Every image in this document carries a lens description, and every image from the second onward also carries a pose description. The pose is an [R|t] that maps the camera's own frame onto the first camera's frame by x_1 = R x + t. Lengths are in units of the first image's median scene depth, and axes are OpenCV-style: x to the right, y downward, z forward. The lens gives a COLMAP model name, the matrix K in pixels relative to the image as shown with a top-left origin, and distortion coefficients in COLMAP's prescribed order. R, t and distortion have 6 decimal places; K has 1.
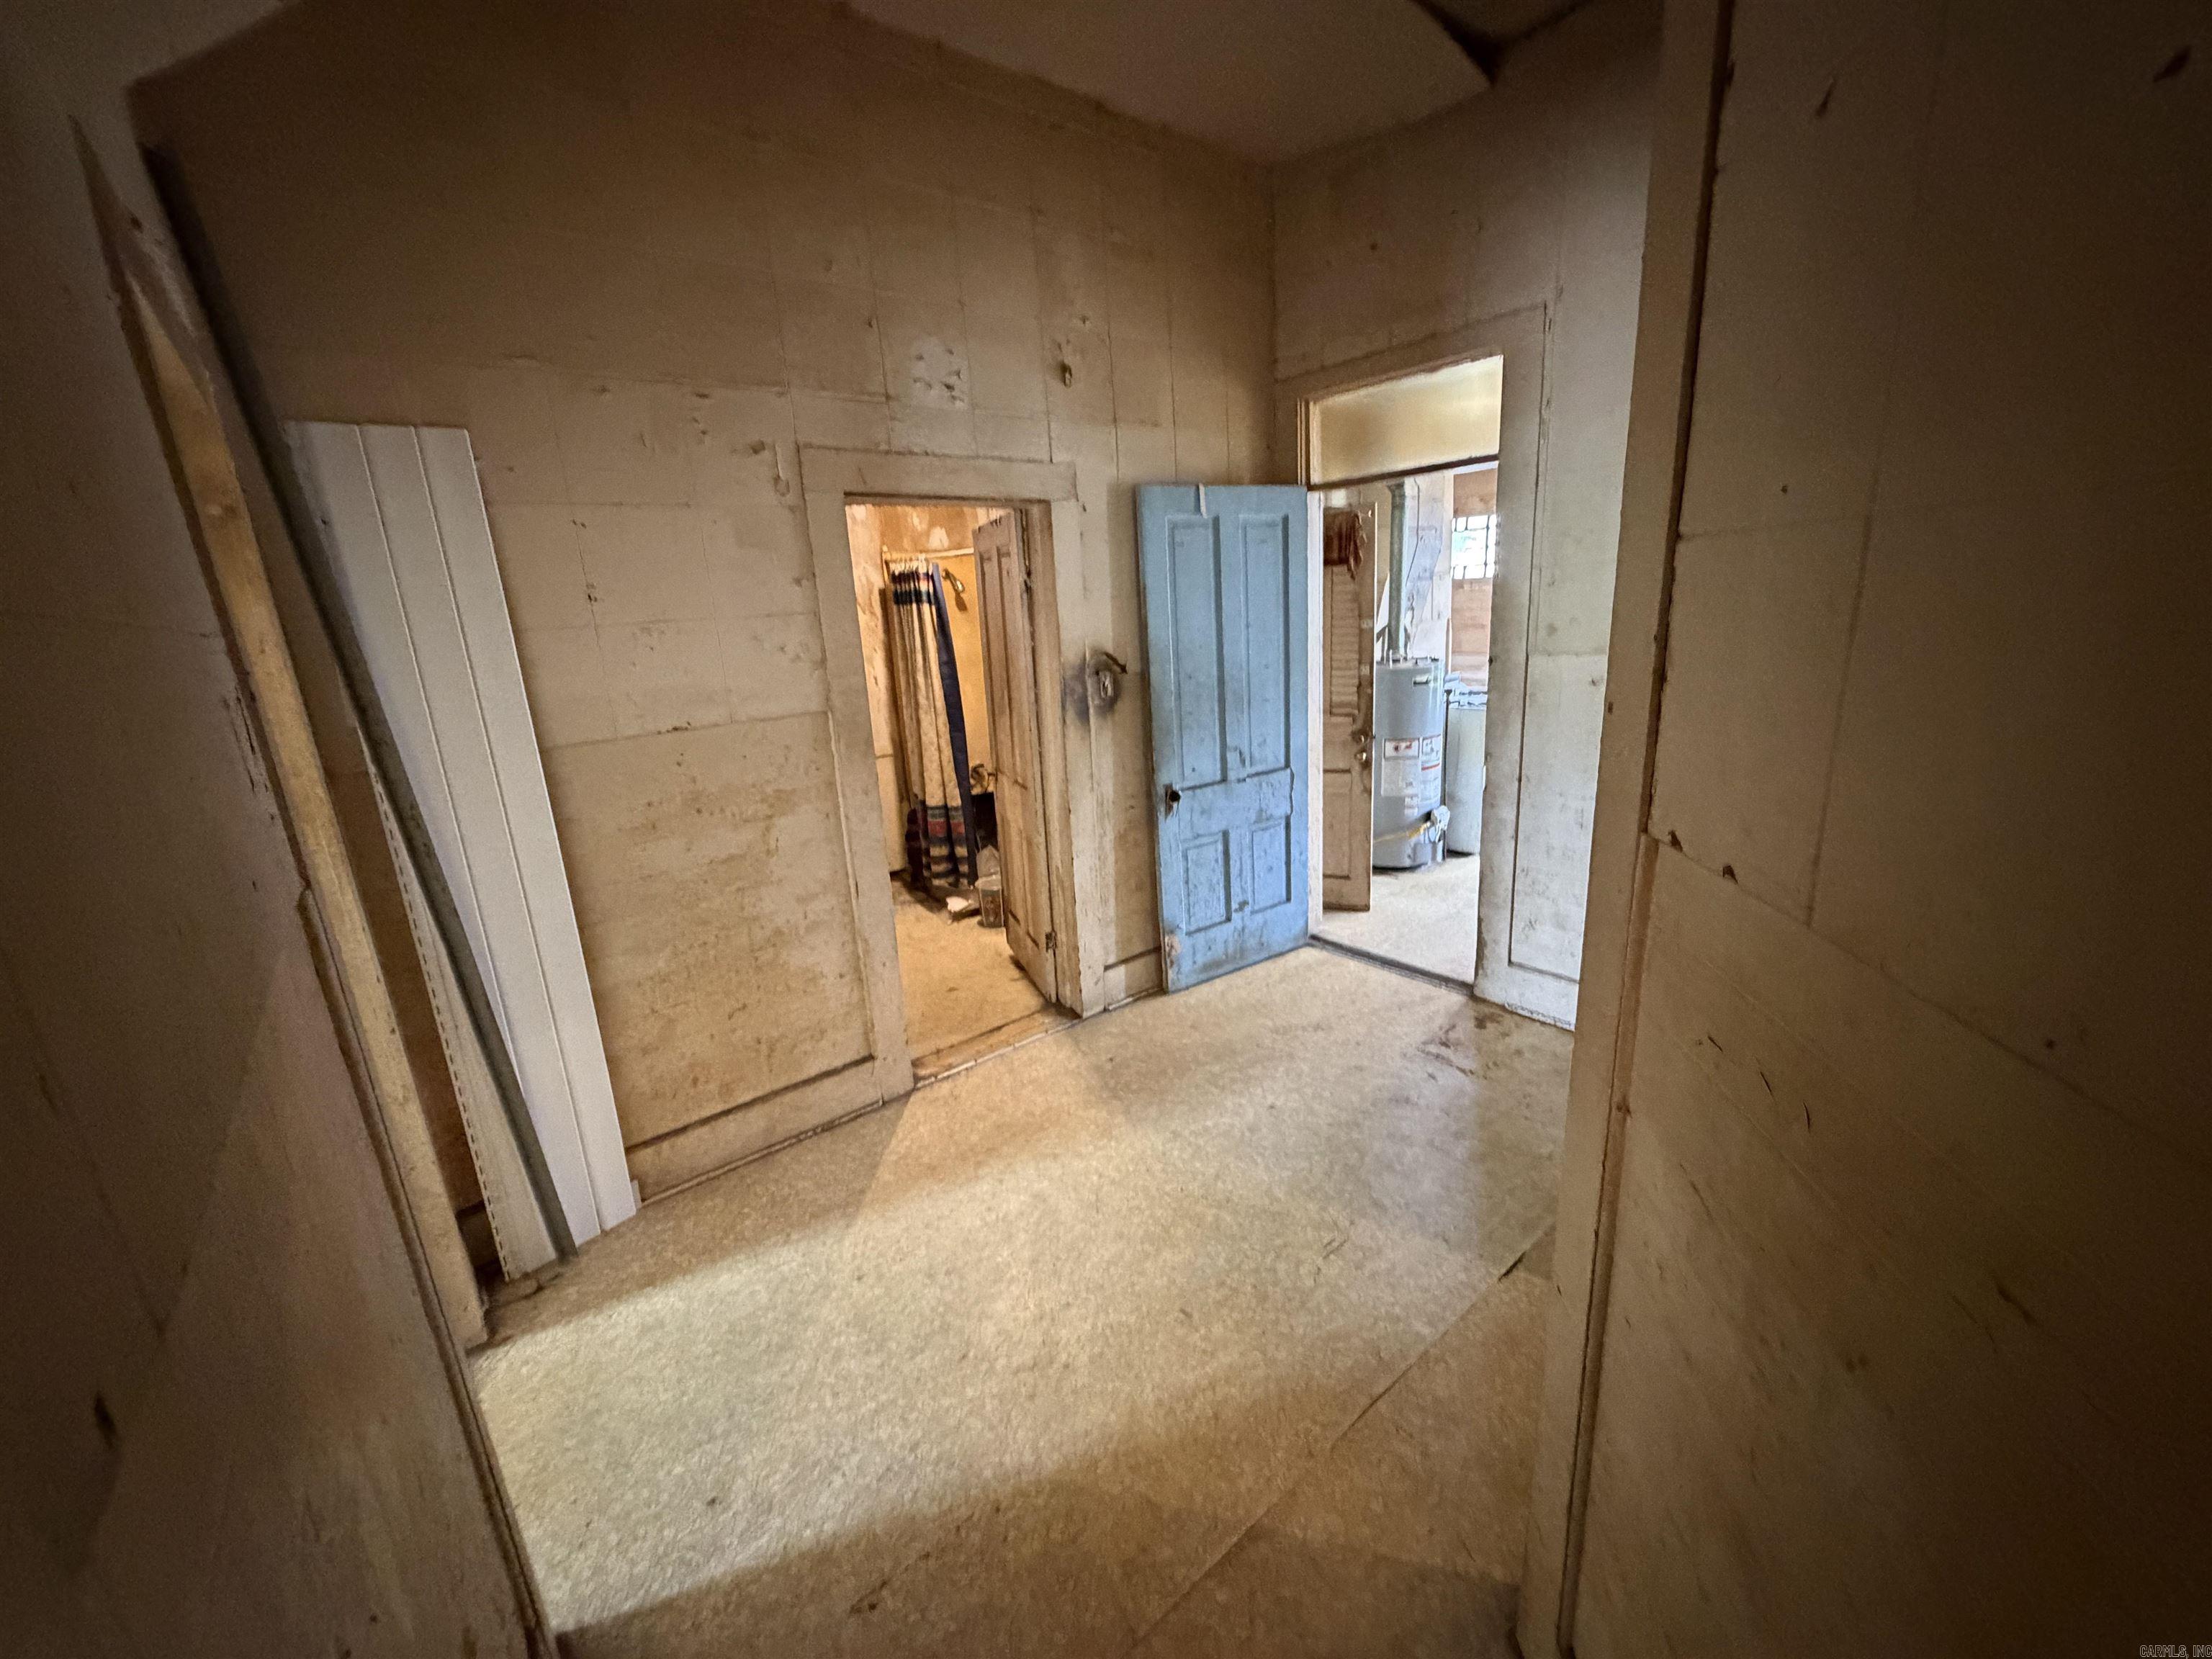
lens RADIAL K [[876.6, 0, 1103.2], [0, 876.6, 833.6], [0, 0, 1]] dist [0.000263, 0.000082]
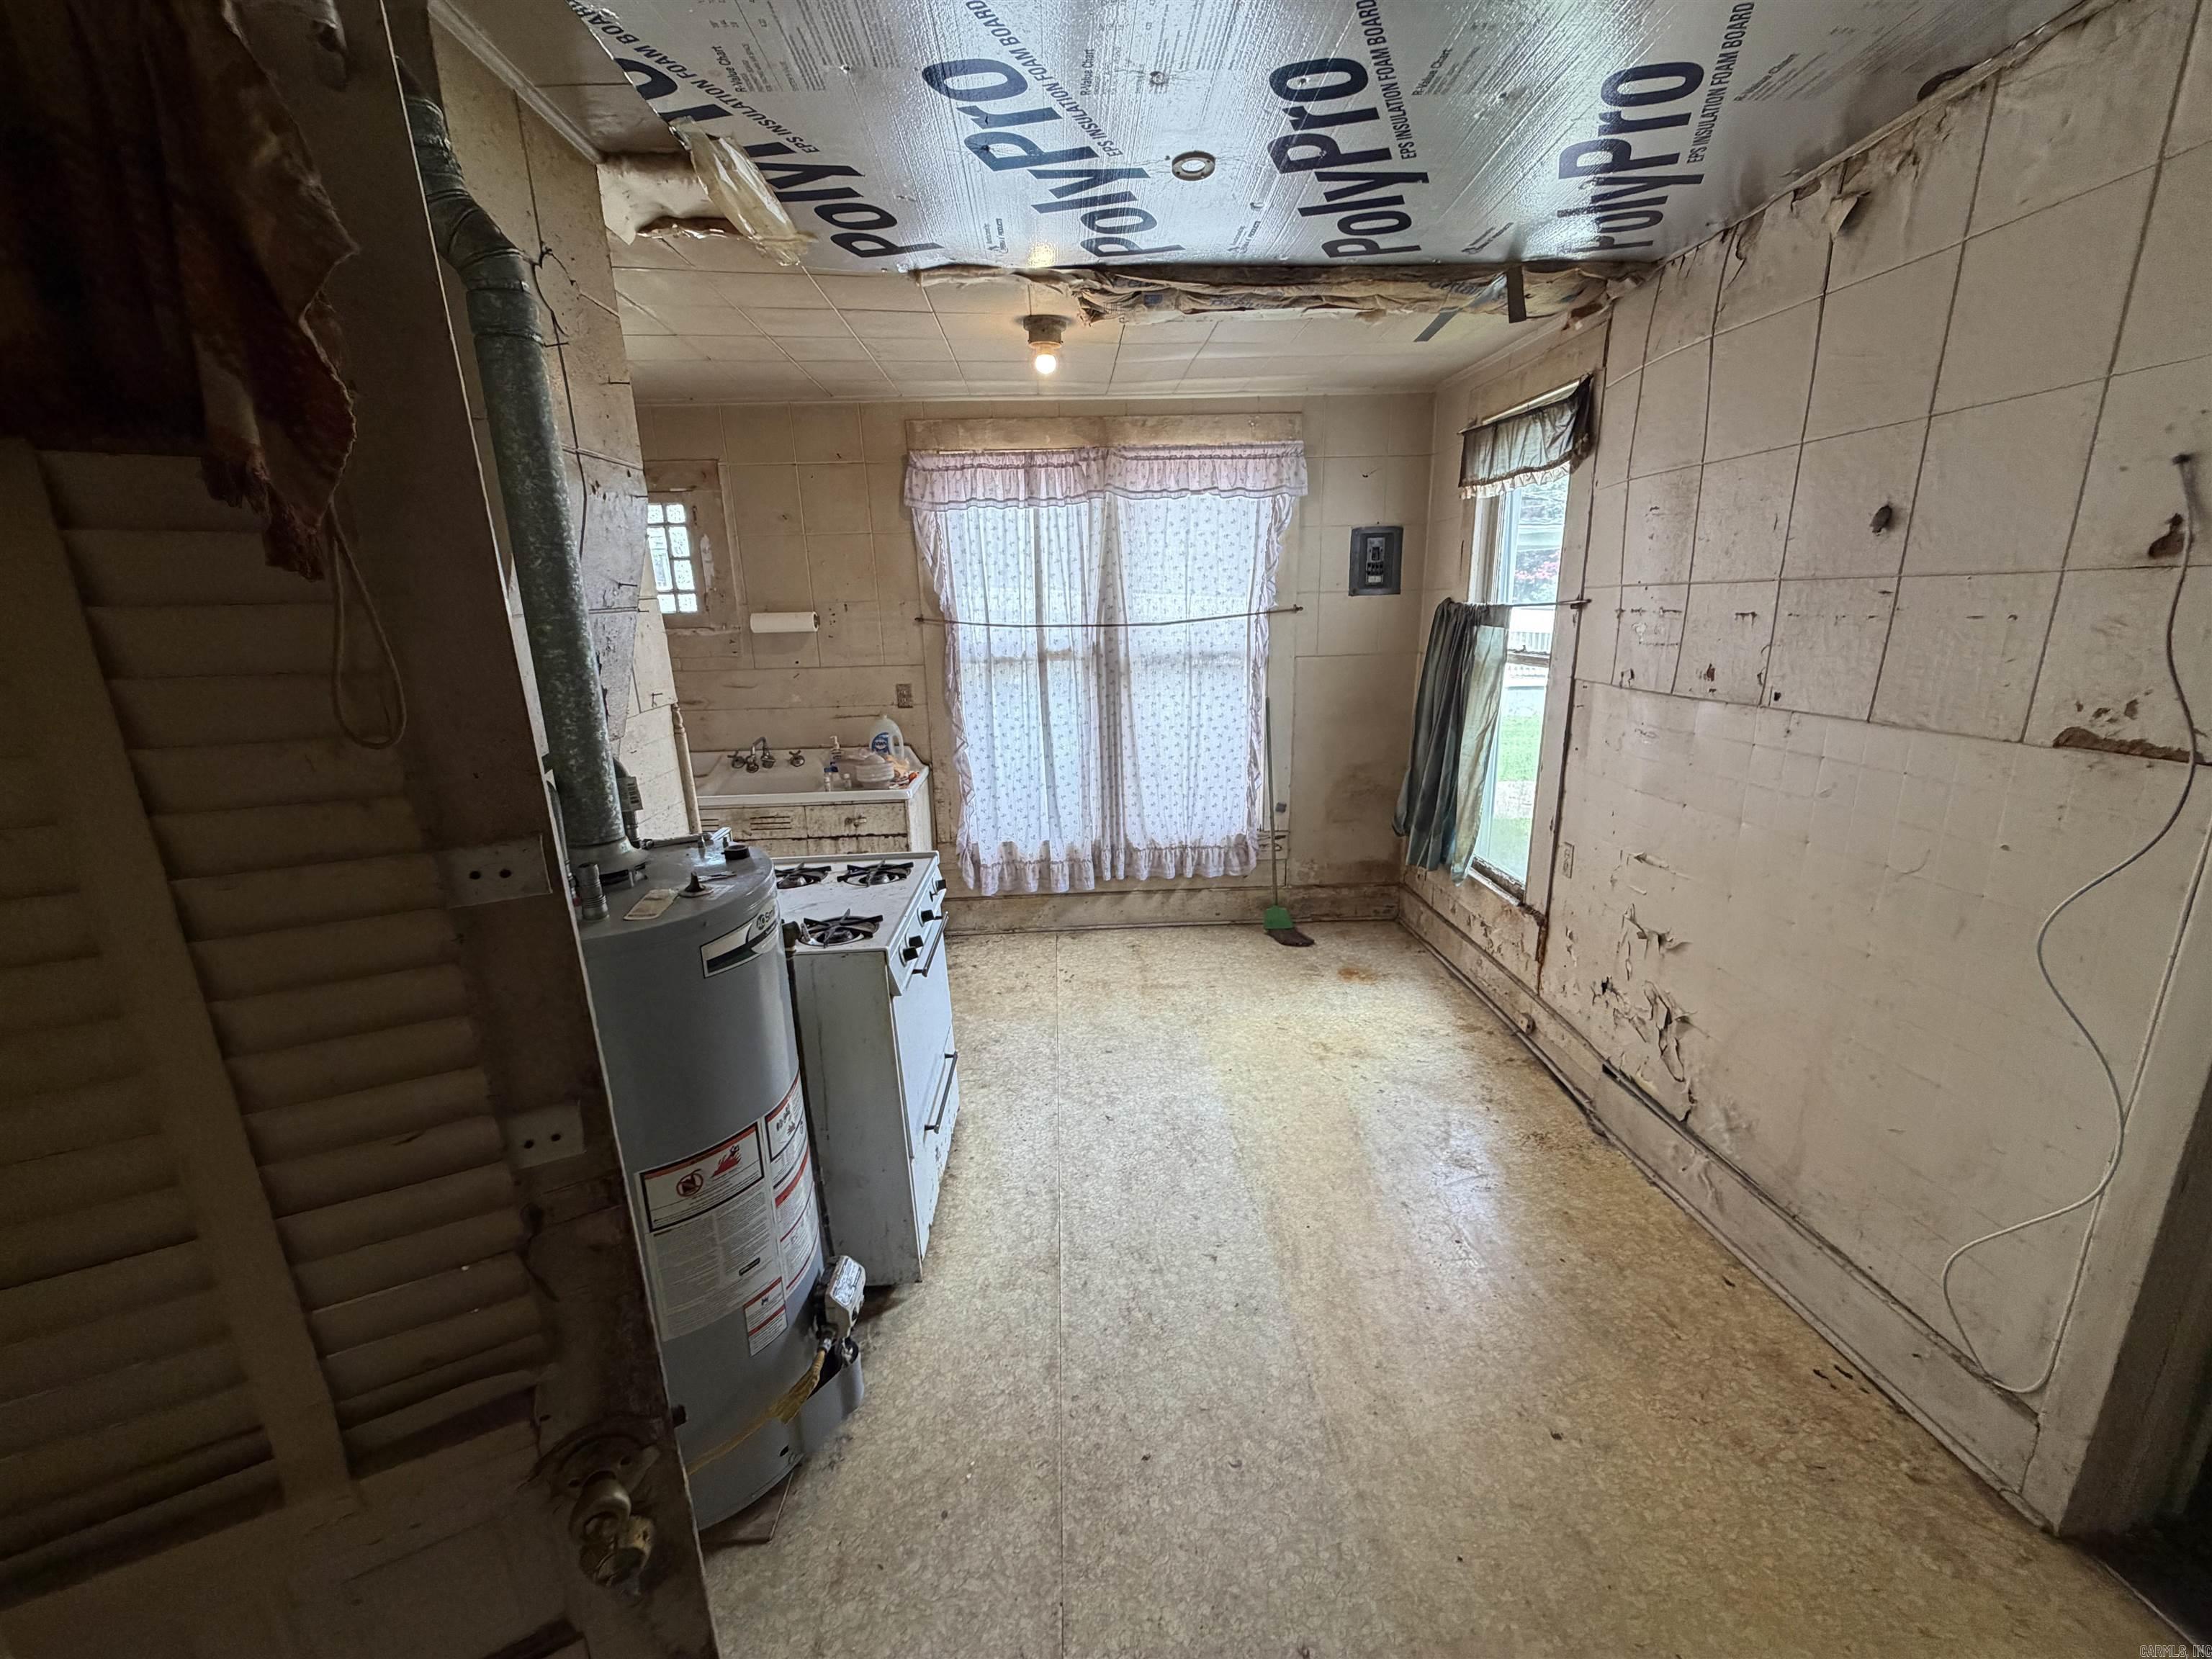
lens RADIAL K [[876.6, 0, 1107.9], [0, 876.6, 836.2], [0, 0, 1]] dist [0.000263, 0.000082]
pose [[0.597124, -0.161933, 0.785634, 0.242158], [0.196699, 0.979068, 0.052301, -0.229750], [-0.777658, 0.123304, 0.616477, 0.812743]]
